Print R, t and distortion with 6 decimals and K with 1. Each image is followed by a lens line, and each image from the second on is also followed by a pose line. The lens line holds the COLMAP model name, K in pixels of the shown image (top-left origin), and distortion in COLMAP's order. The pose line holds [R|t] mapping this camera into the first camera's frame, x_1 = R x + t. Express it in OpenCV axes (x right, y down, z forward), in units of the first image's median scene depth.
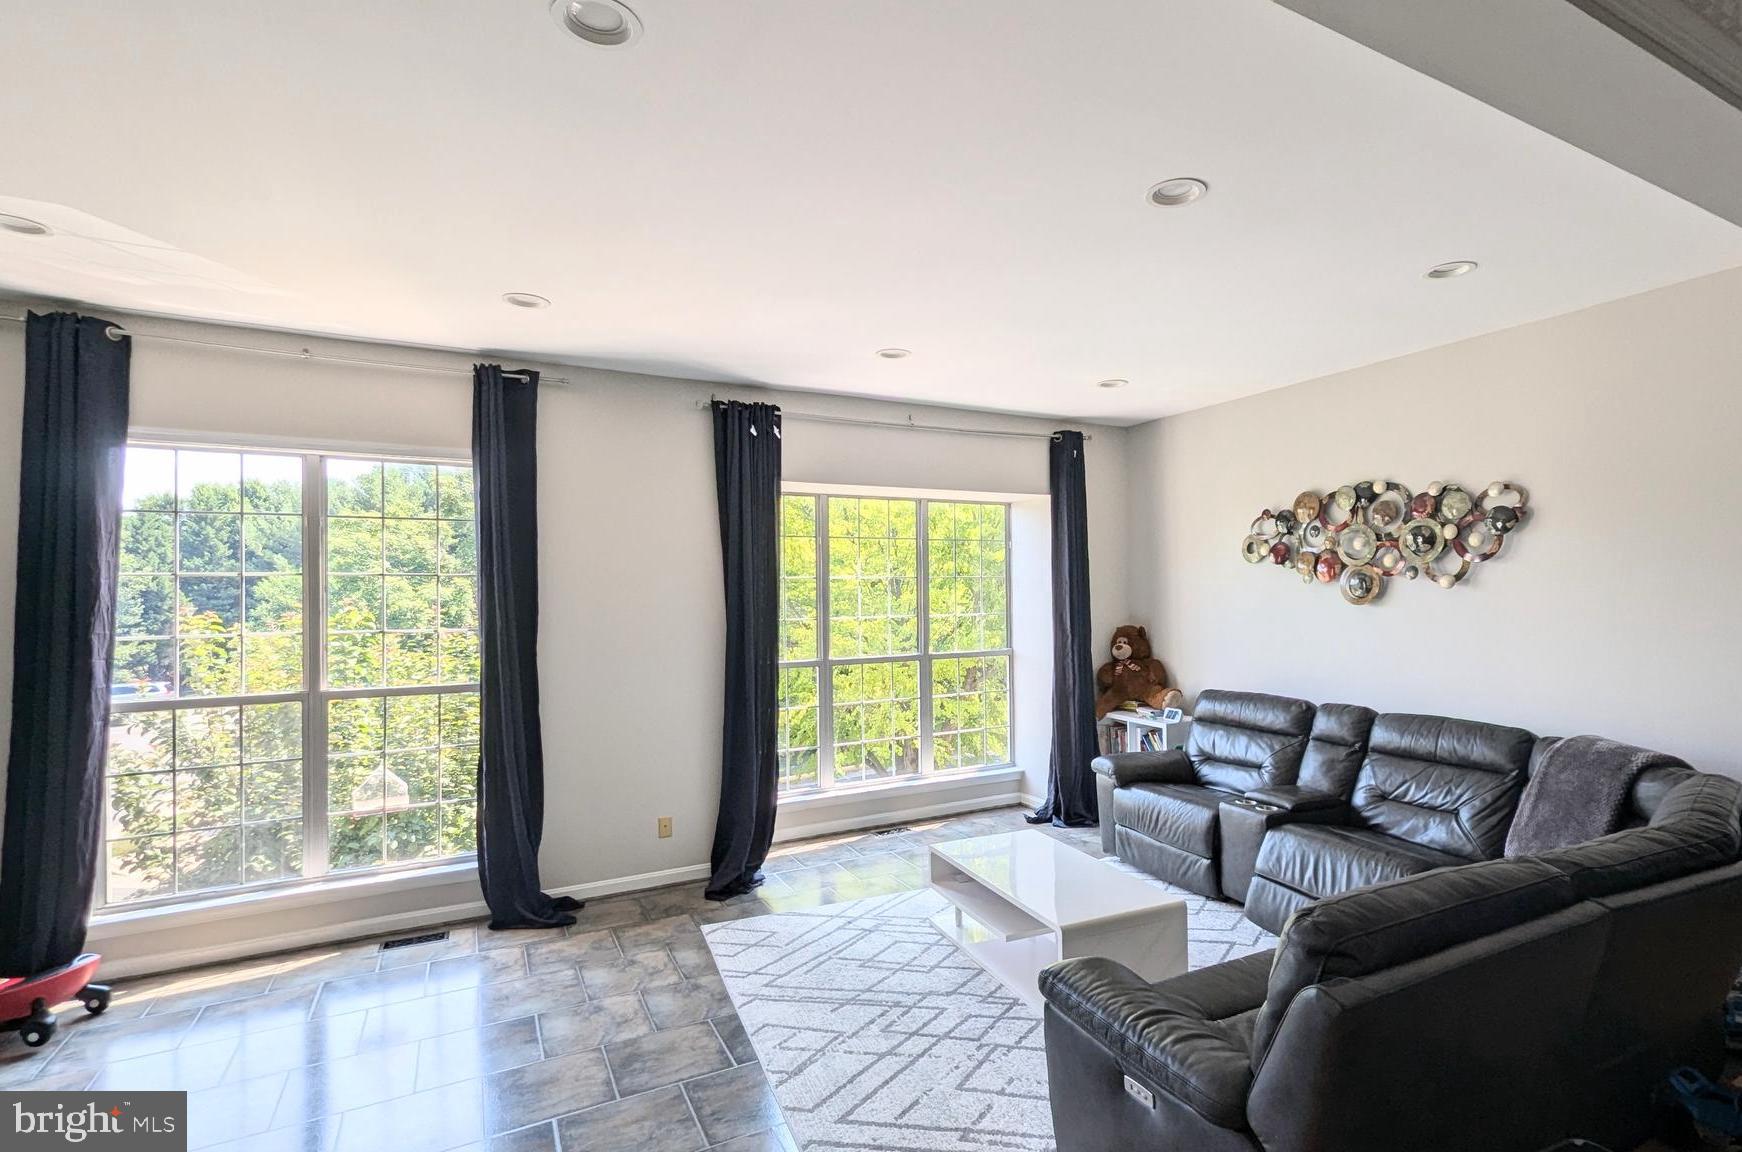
lens RADIAL K [[804.5, 0, 870.1], [0, 804.5, 575.1], [0, 0, 1]] dist [0.005100, 0.000270]
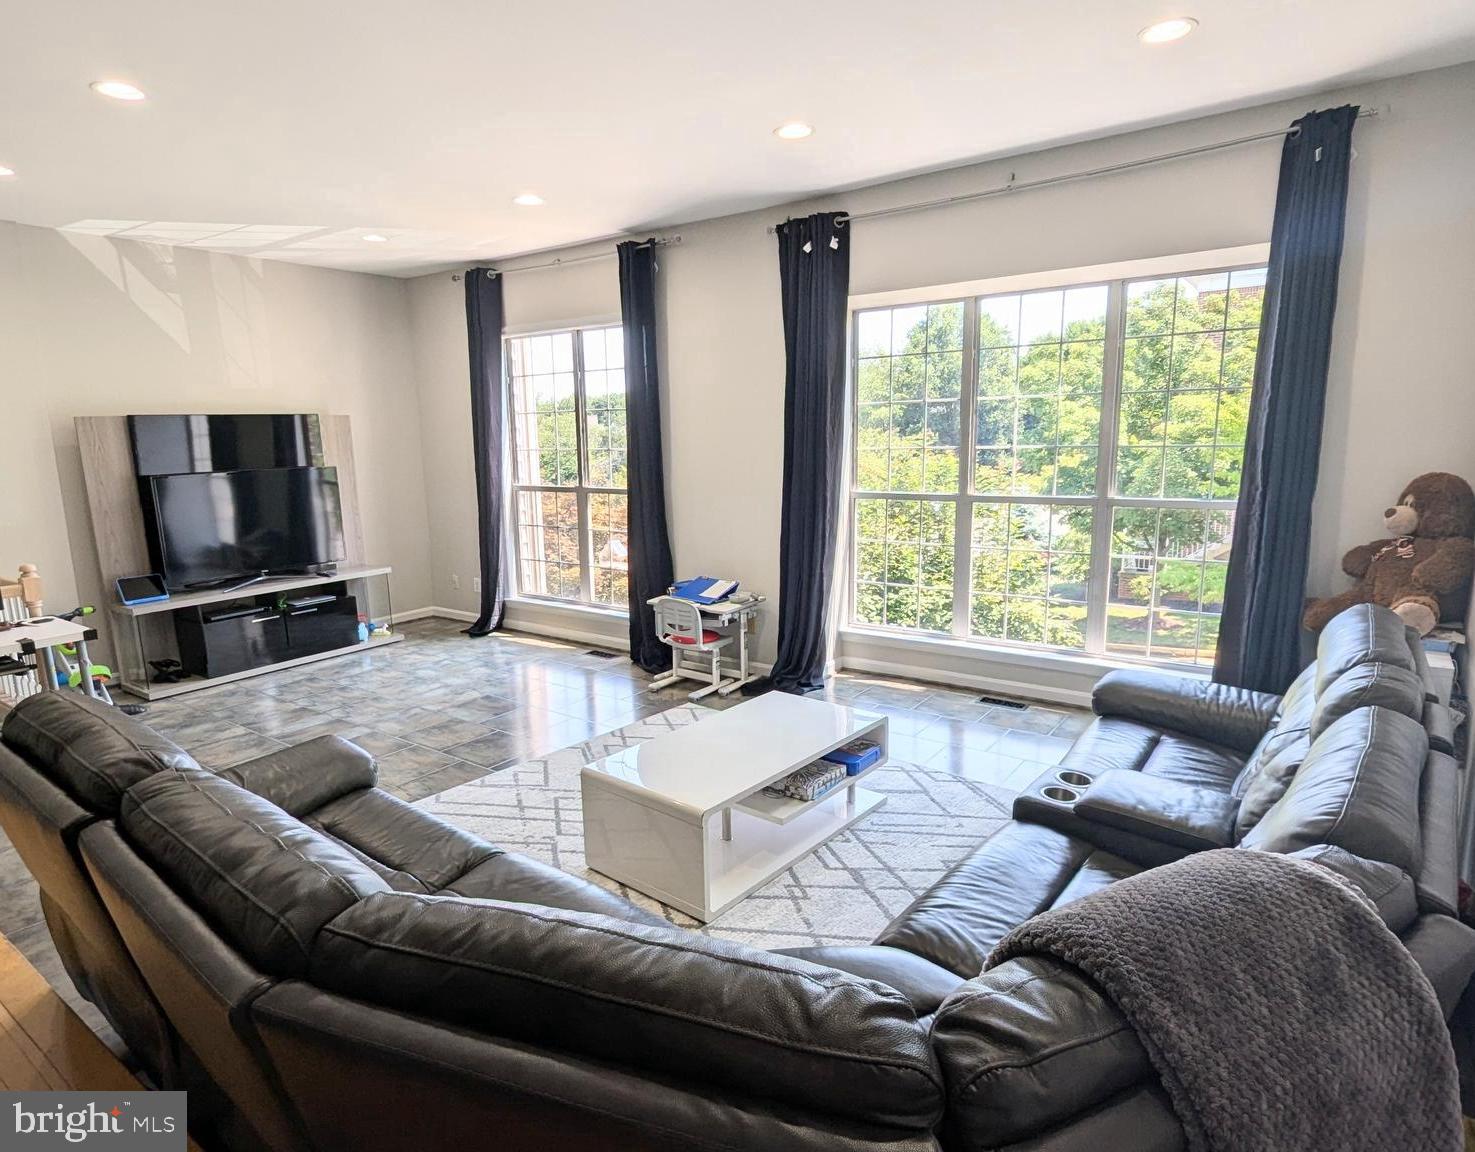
lens RADIAL K [[760.9, 0, 737.7], [0, 760.9, 576.9], [0, 0, 1]] dist [-0.000713, 0.000133]
pose [[0.514449, 0.164619, -0.841571, 0.634896], [0.040532, 0.975636, 0.215621, 0.003279], [0.856562, -0.145037, 0.495243, 0.426472]]
